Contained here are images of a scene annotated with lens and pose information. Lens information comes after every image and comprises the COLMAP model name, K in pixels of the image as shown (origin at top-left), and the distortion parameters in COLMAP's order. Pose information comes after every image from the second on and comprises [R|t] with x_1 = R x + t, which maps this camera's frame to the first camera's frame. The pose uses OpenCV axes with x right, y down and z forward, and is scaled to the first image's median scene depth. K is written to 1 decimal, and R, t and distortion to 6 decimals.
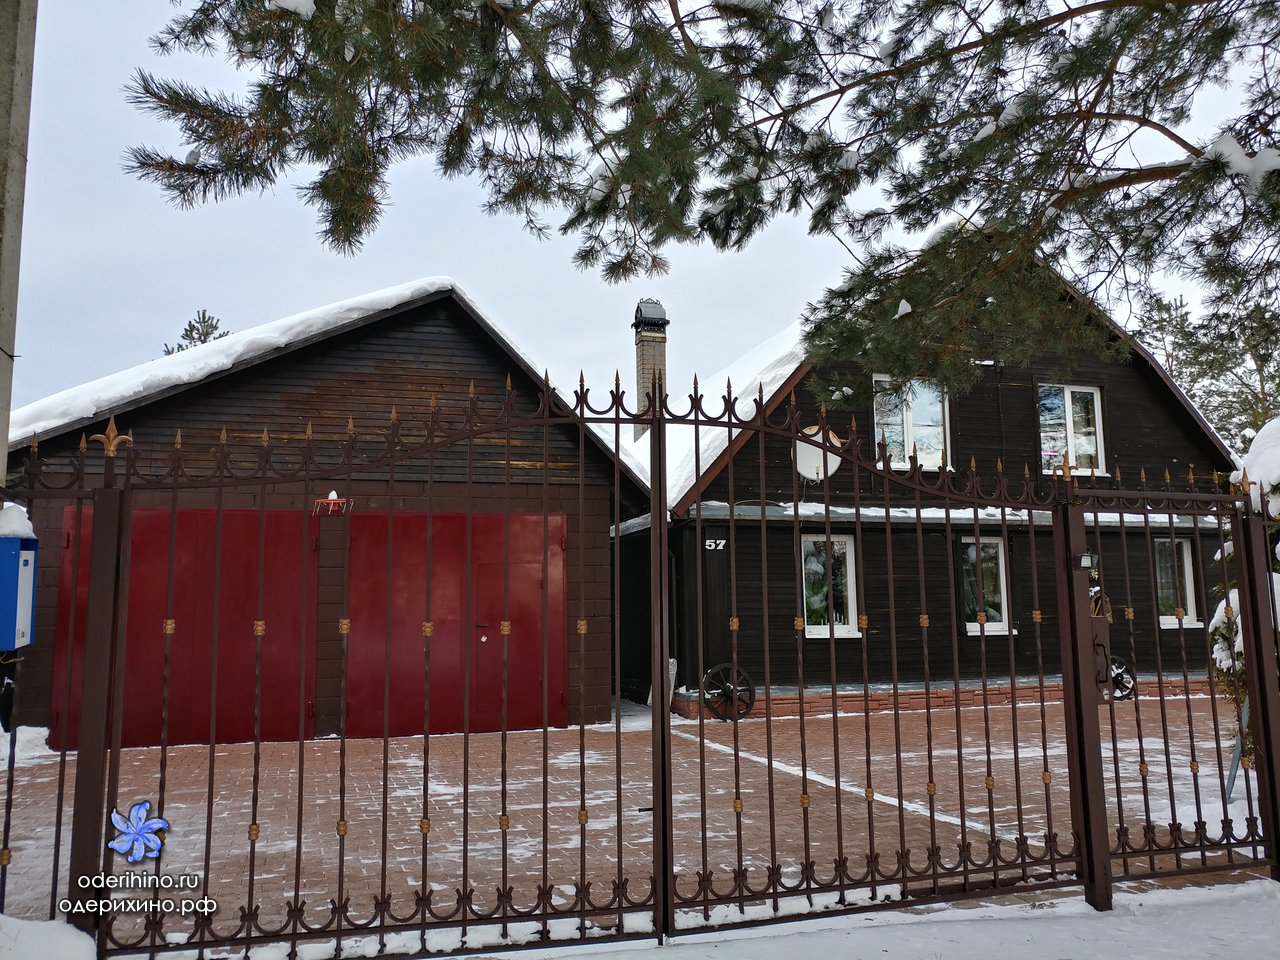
lens RADIAL K [[1043.9, 0, 640.0], [0, 1043.9, 480.0], [0, 0, 1]] dist [0.011060, 0.000860]
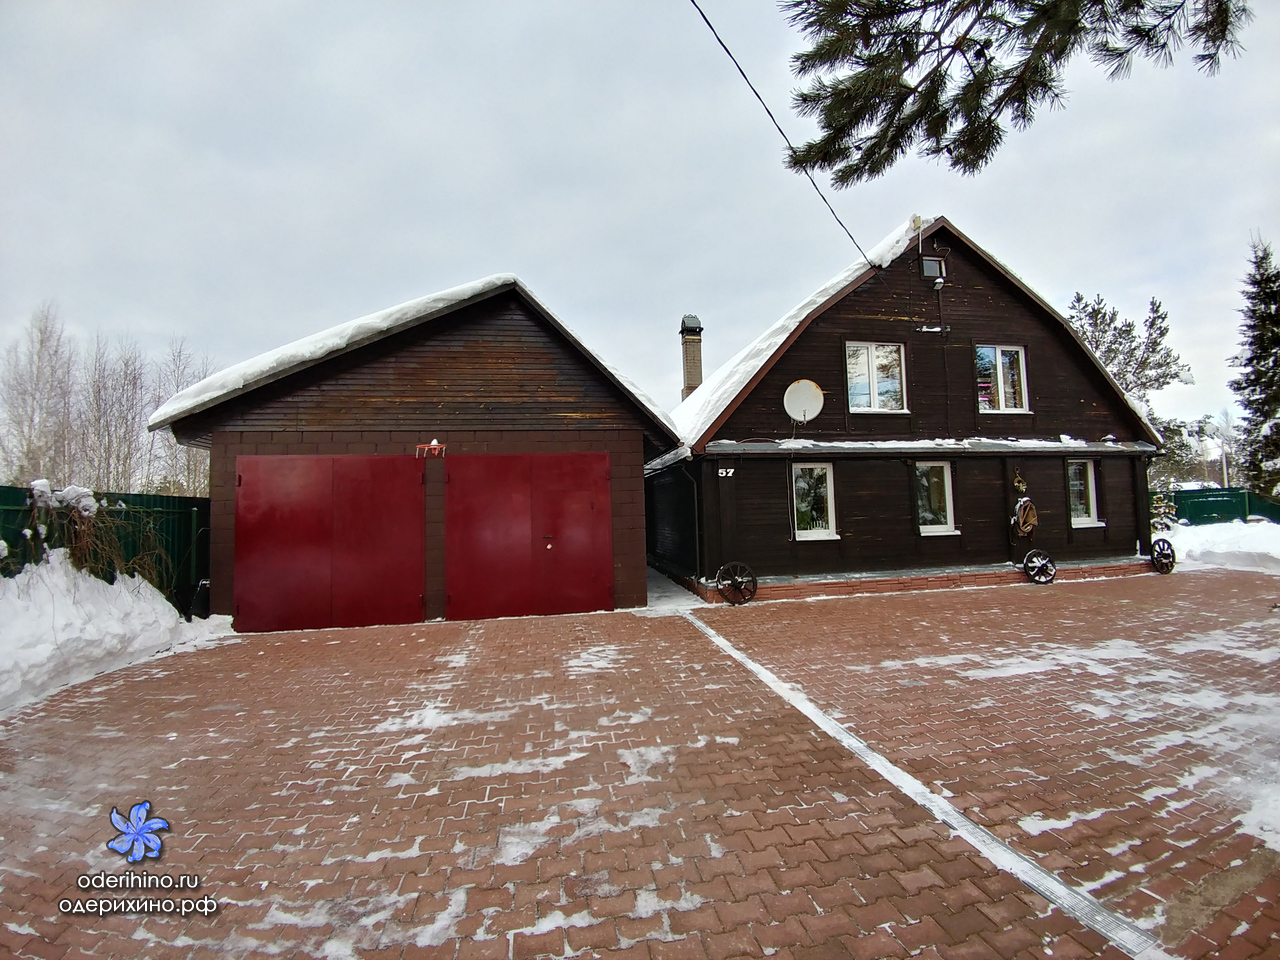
lens RADIAL K [[520.8, 0, 640.0], [0, 520.8, 480.0], [0, 0, 1]] dist [-0.000056, 0.000004]
pose [[0.990830, -0.021226, -0.133440, 0.053412], [0.031347, 0.996750, 0.074209, 0.019284], [0.131431, -0.077712, 0.988275, 0.334544]]
